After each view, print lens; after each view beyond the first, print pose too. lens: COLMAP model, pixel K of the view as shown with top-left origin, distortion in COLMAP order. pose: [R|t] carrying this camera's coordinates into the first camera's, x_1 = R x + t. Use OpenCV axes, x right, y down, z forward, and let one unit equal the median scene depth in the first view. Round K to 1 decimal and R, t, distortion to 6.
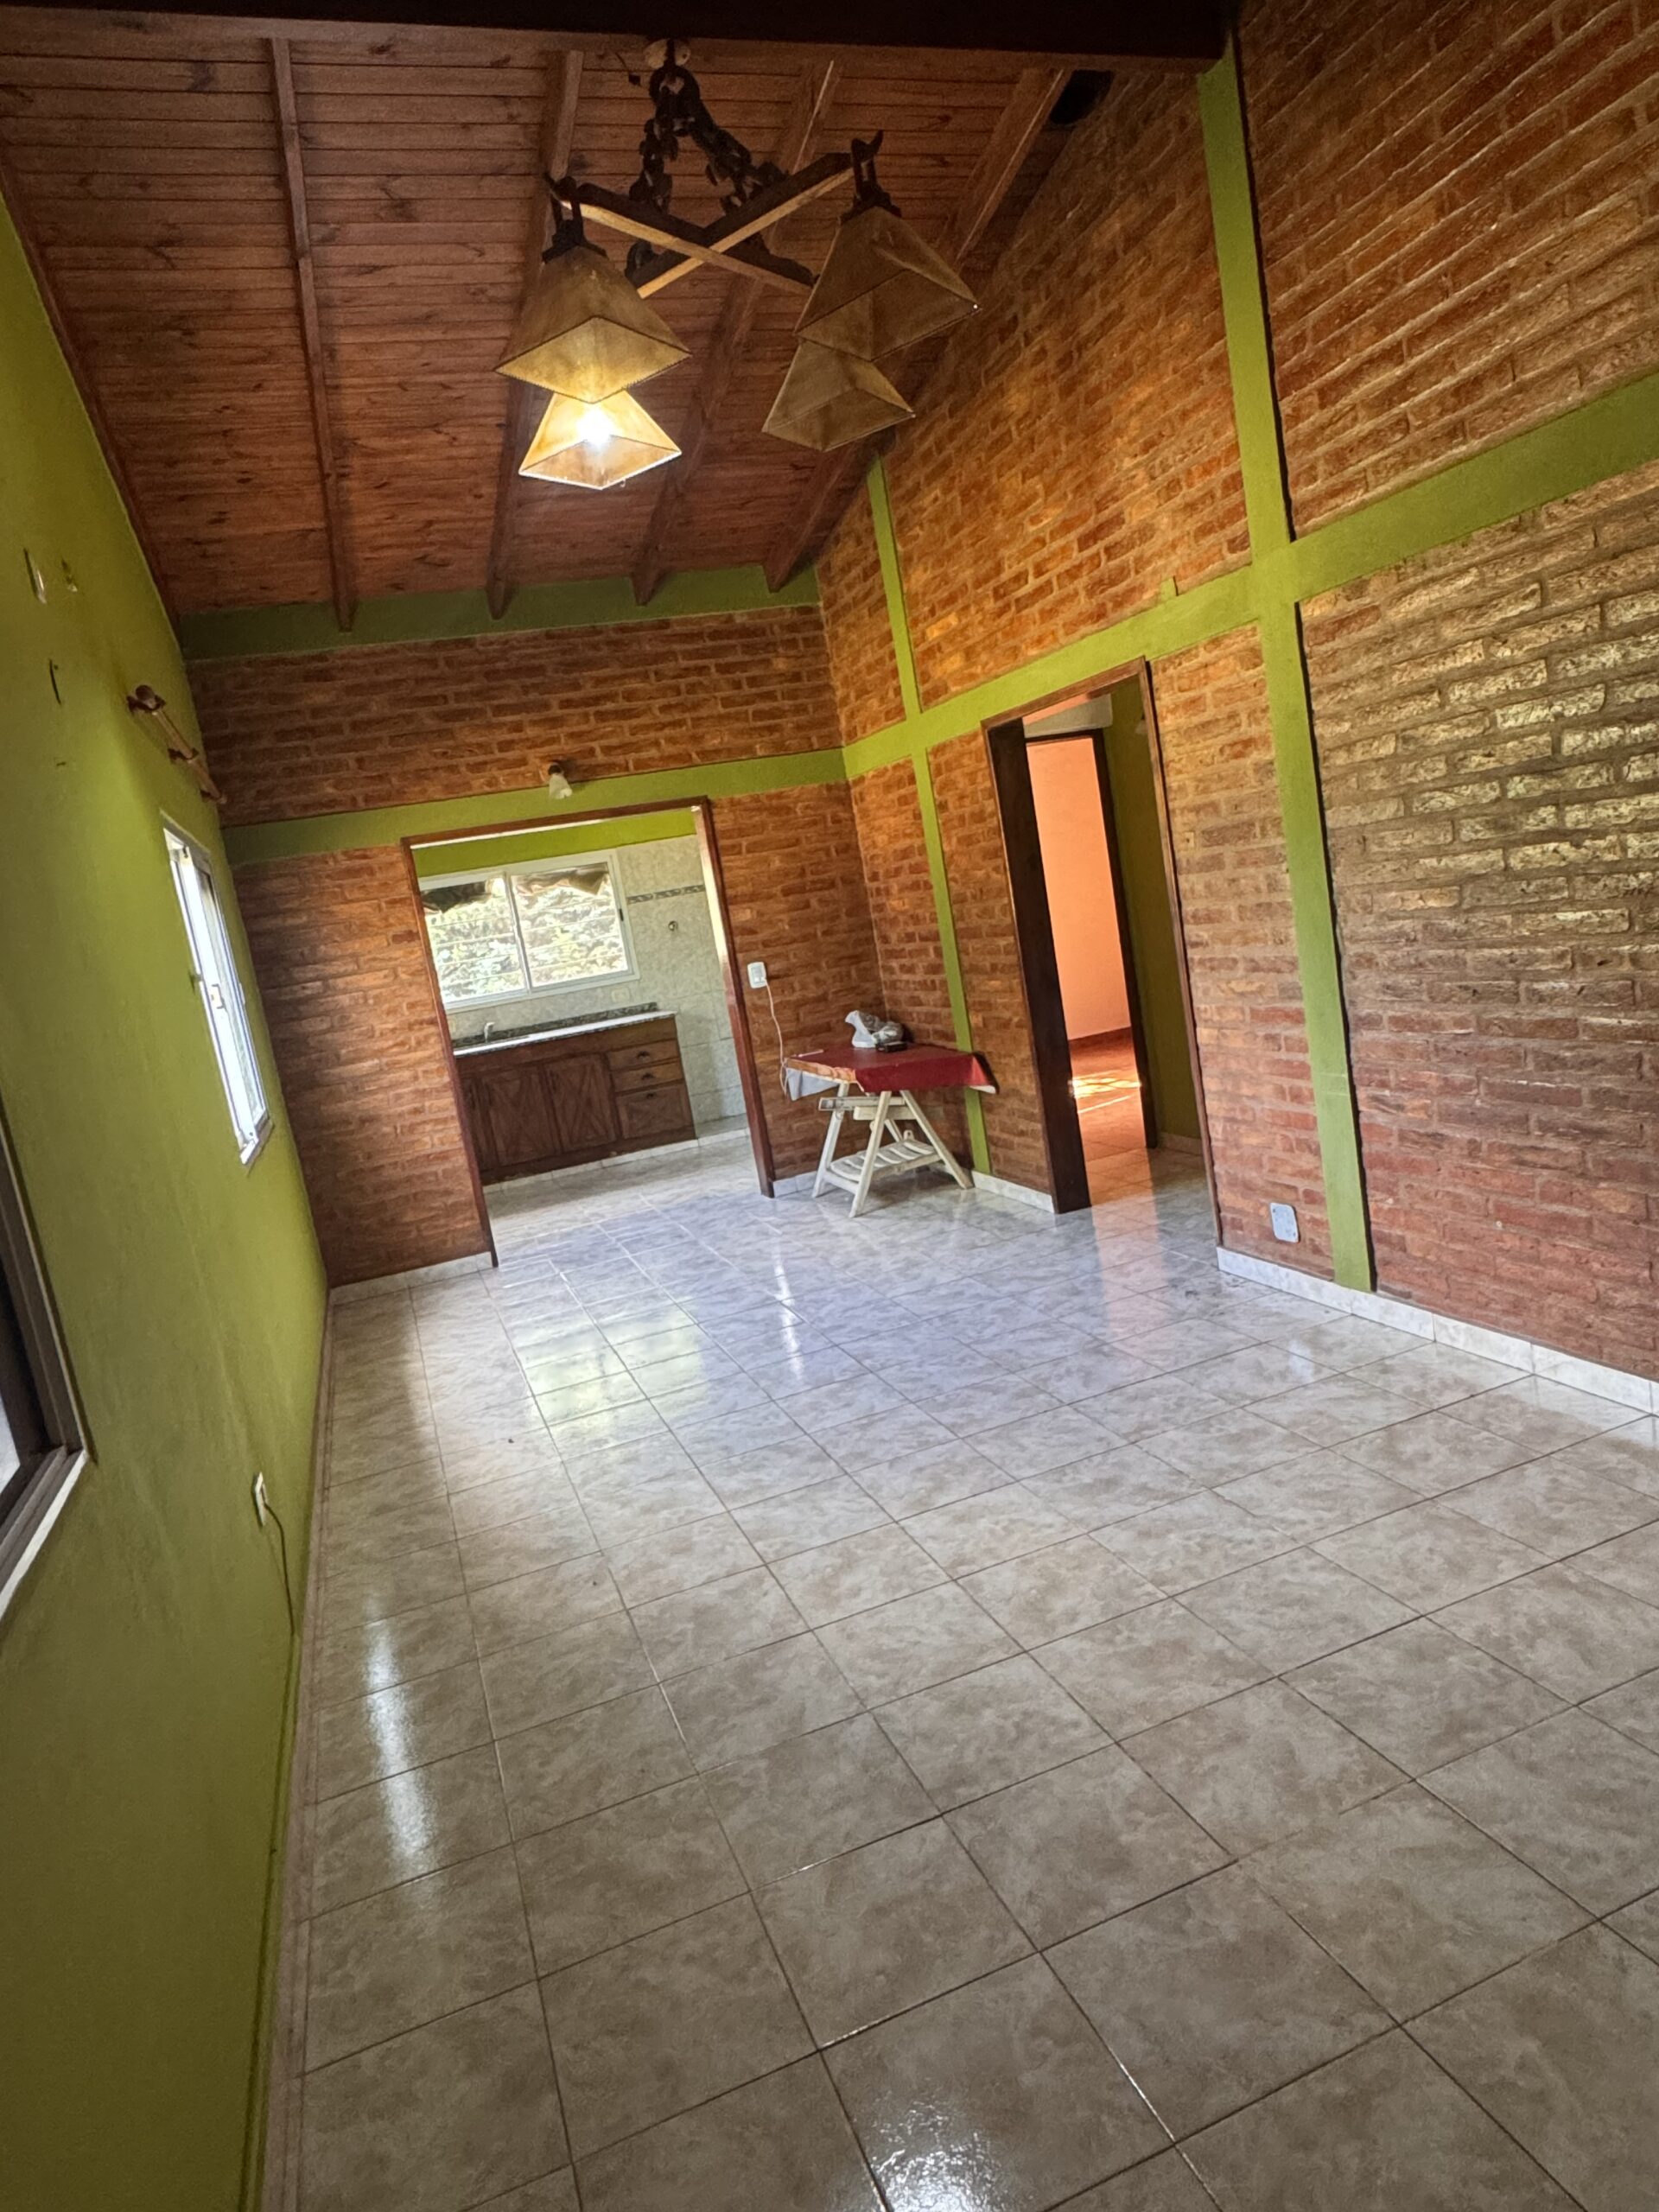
lens RADIAL K [[1348.5, 0, 830.7], [0, 1348.5, 1100.5], [0, 0, 1]] dist [-0.004186, -0.002176]
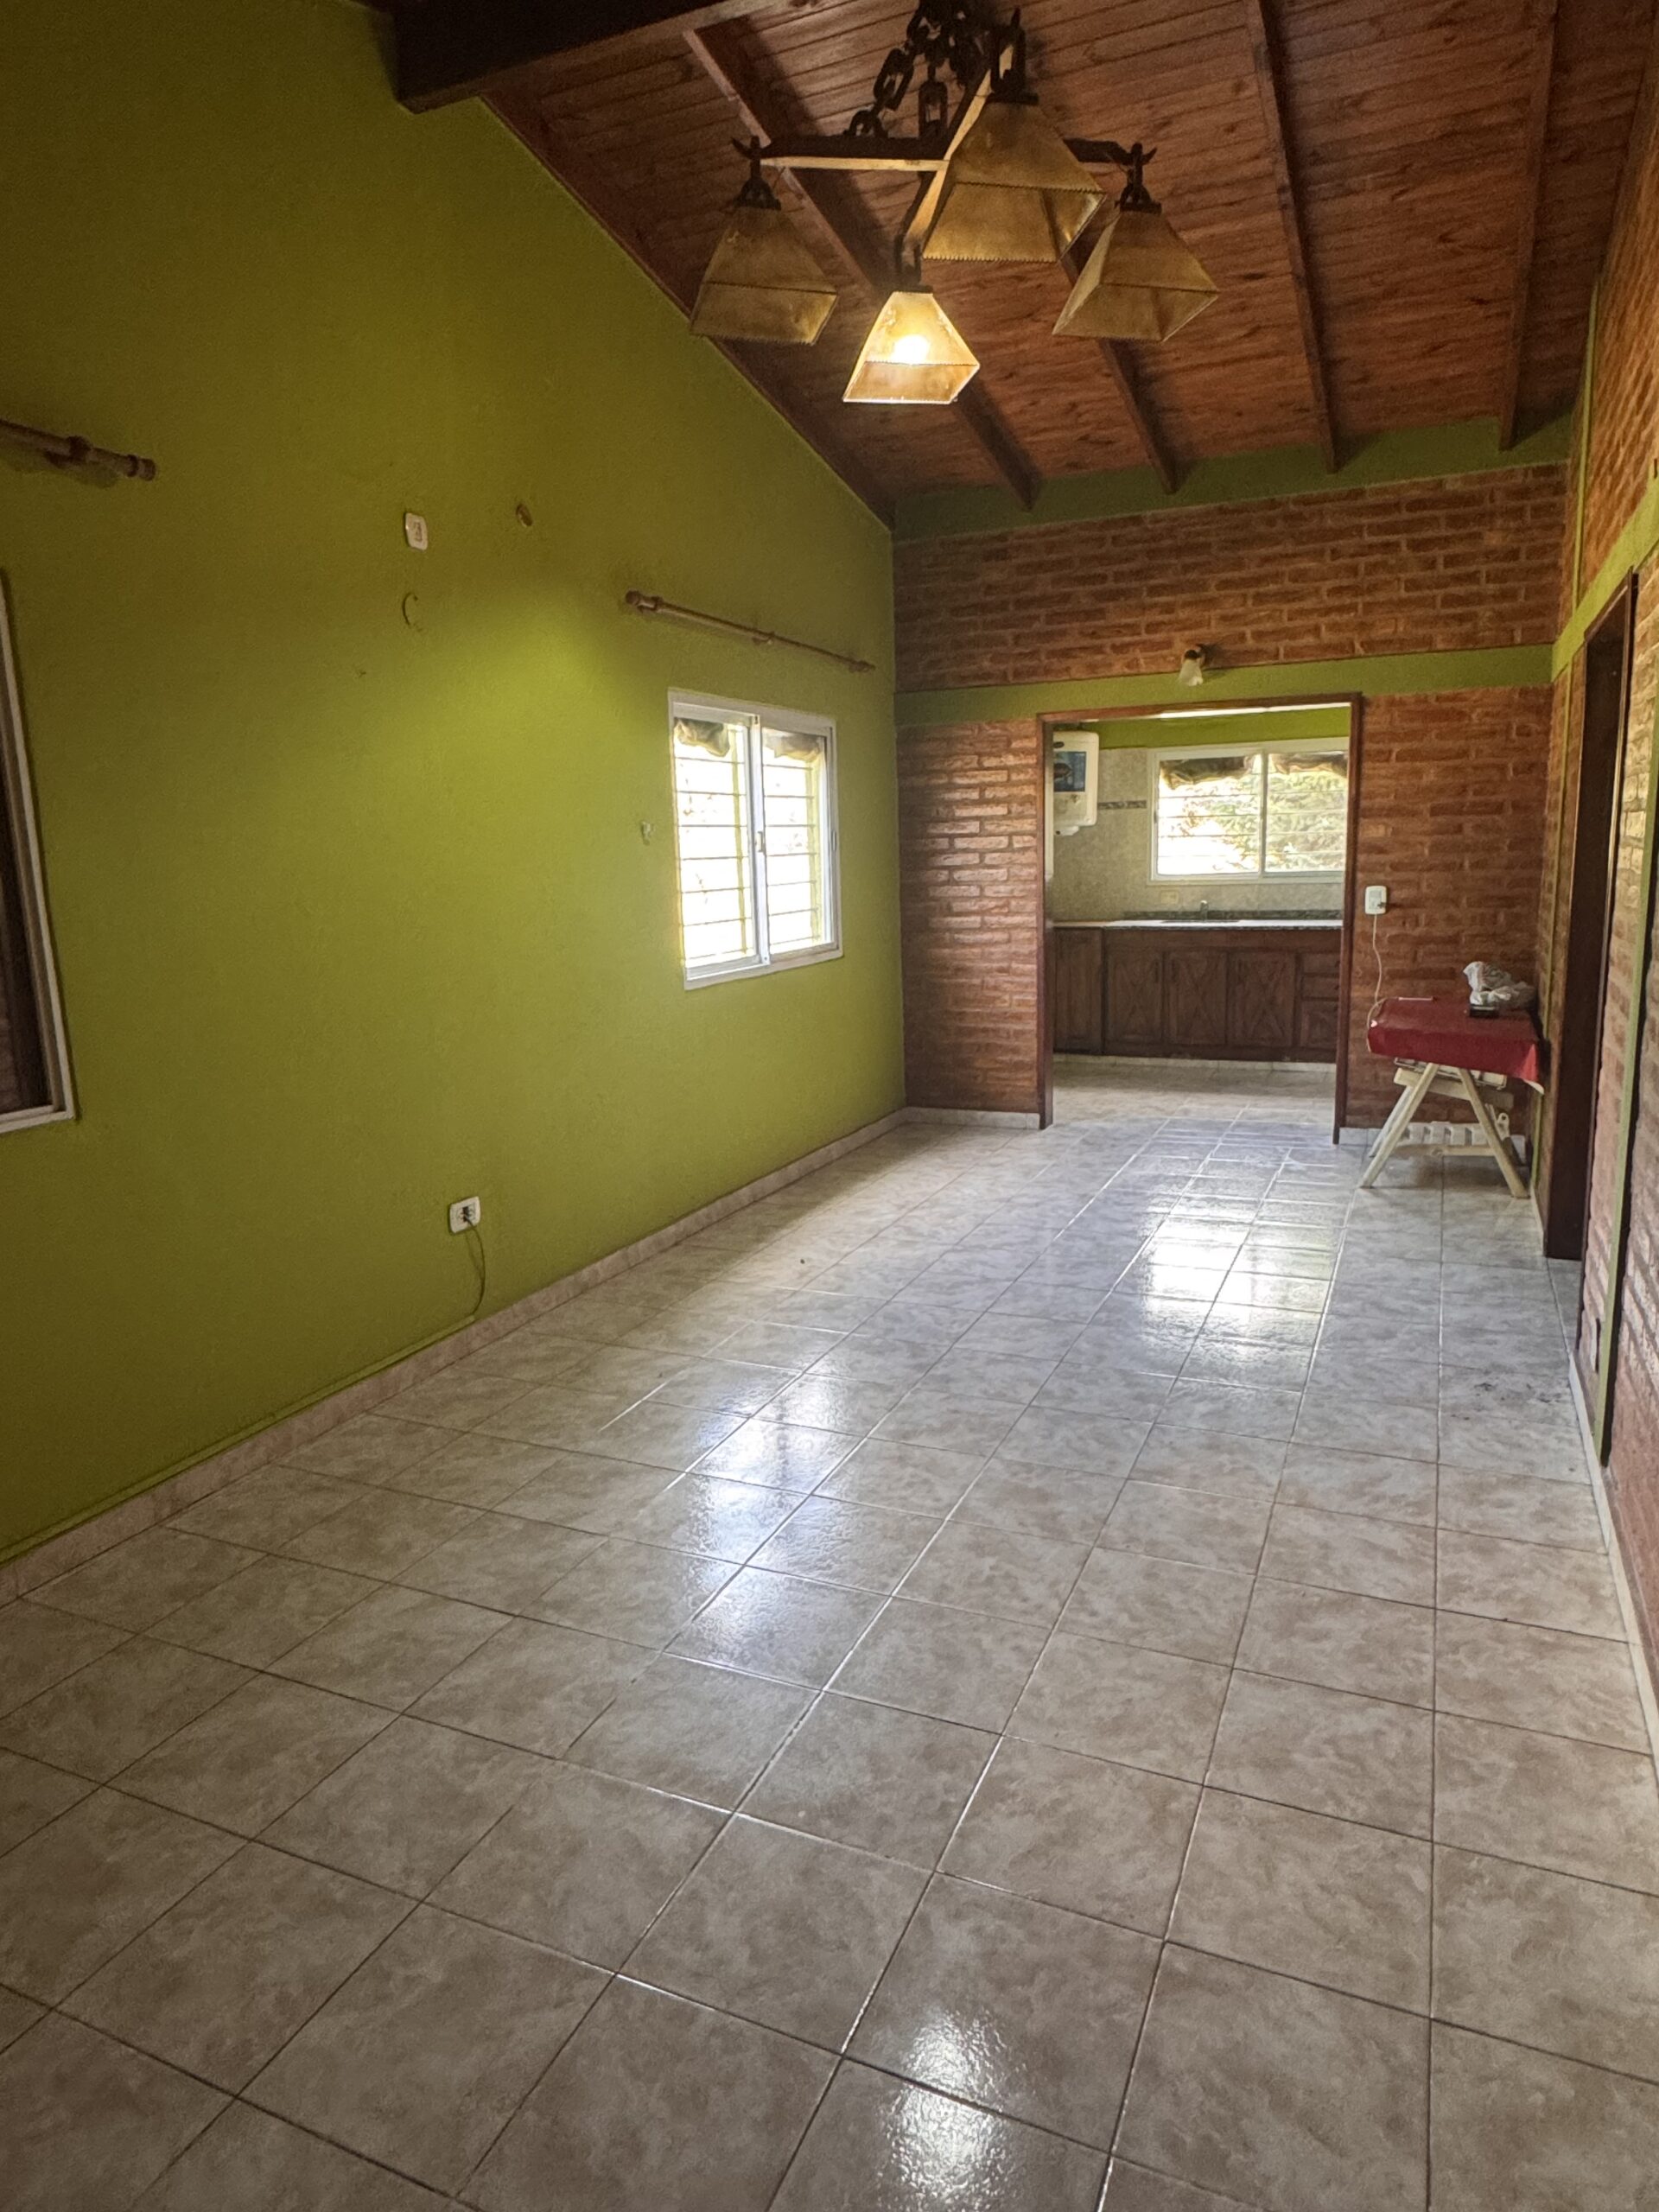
lens RADIAL K [[1348.5, 0, 830.4], [0, 1348.5, 1104.4], [0, 0, 1]] dist [-0.004186, -0.002176]
pose [[0.716355, 0.269756, -0.643480, 0.432040], [-0.192065, 0.962849, 0.189823, -0.091048], [0.670780, -0.012391, 0.741553, 0.134996]]
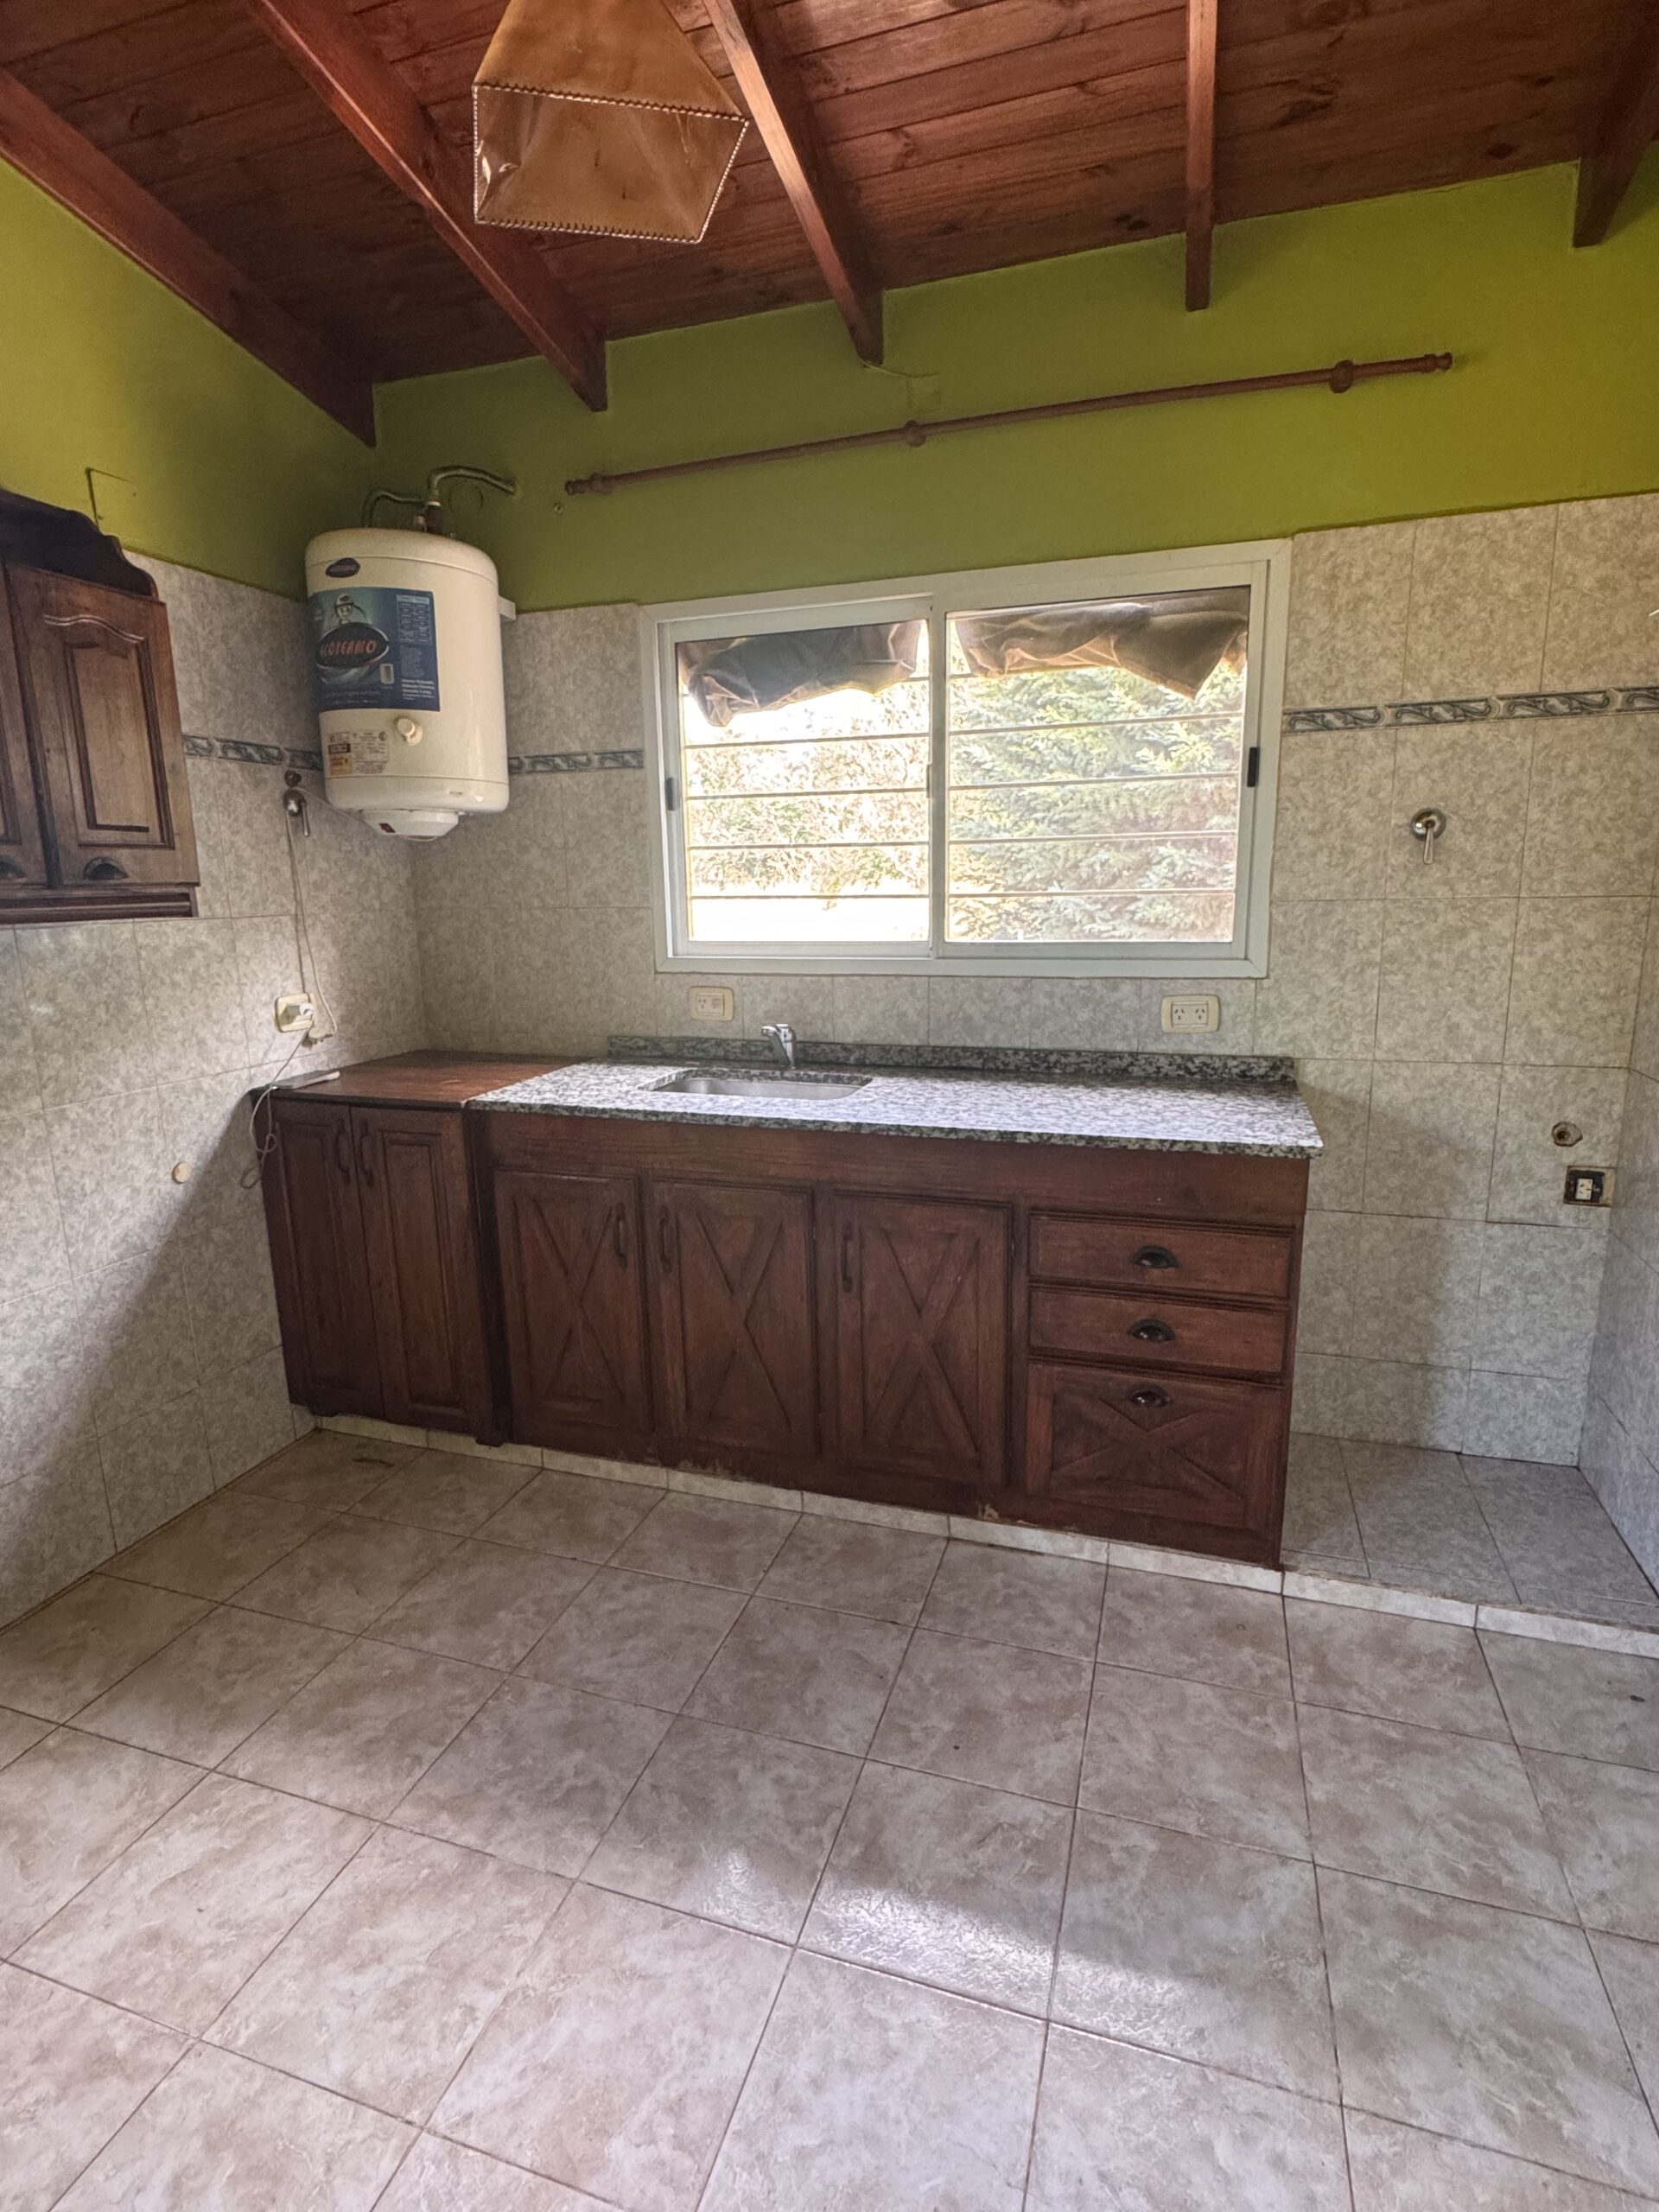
lens RADIAL K [[1086.7, 0, 828.8], [0, 1086.7, 1104.4], [0, 0, 1]] dist [-0.015987, -0.000357]
pose [[0.777689, 0.269391, -0.568004, -0.133493], [-0.204572, 0.962800, 0.176541, -0.168532], [0.594433, -0.021096, 0.803868, 1.445781]]
